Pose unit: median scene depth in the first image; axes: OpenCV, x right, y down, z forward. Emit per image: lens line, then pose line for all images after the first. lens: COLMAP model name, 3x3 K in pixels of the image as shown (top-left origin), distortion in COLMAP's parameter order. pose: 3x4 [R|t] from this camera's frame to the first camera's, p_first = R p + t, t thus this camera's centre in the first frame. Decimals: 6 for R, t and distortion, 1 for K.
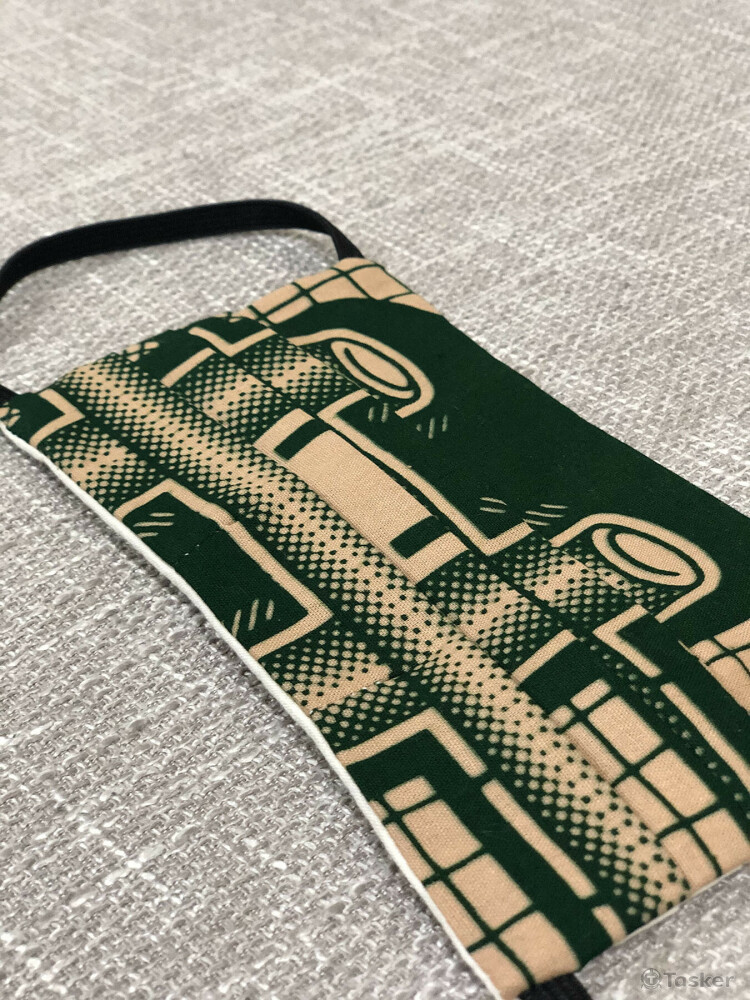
lens RADIAL K [[1504.8, 0, 375.0], [0, 1504.8, 500.0], [0, 0, 1]] dist [-0.350045, -0.001037]
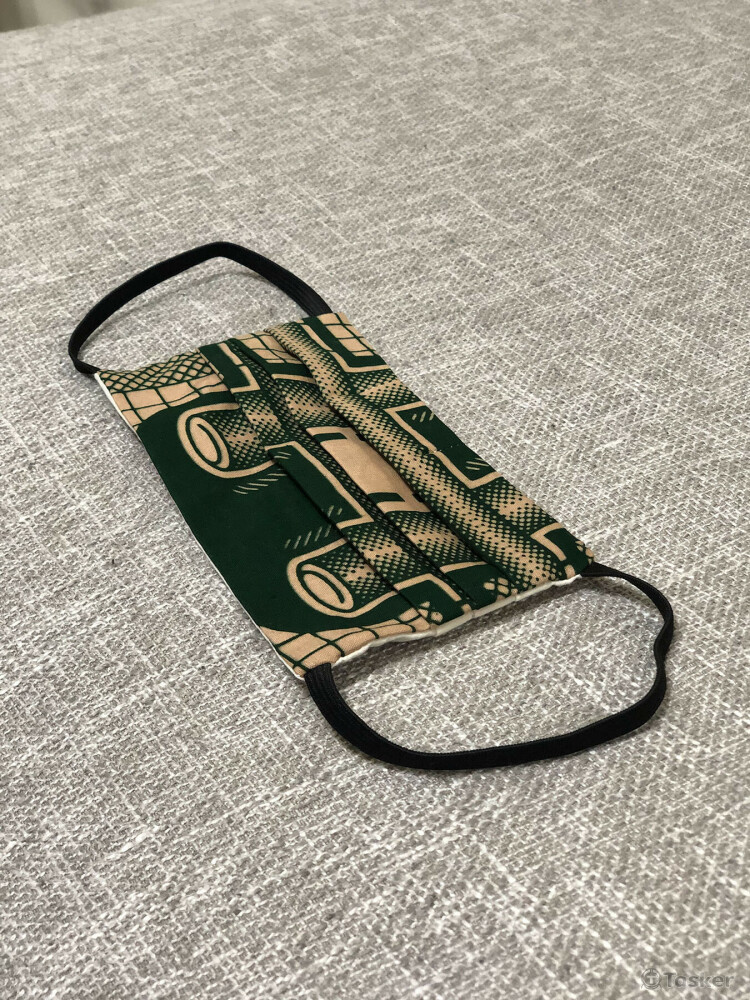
lens RADIAL K [[1504.8, 0, 375.0], [0, 1504.8, 500.0], [0, 0, 1]] dist [-0.350045, -0.001037]
pose [[-0.991973, -0.064101, 0.108997, -0.212680], [0.089339, 0.254737, 0.962875, -1.592986], [-0.089487, 0.964883, -0.246966, 1.414168]]
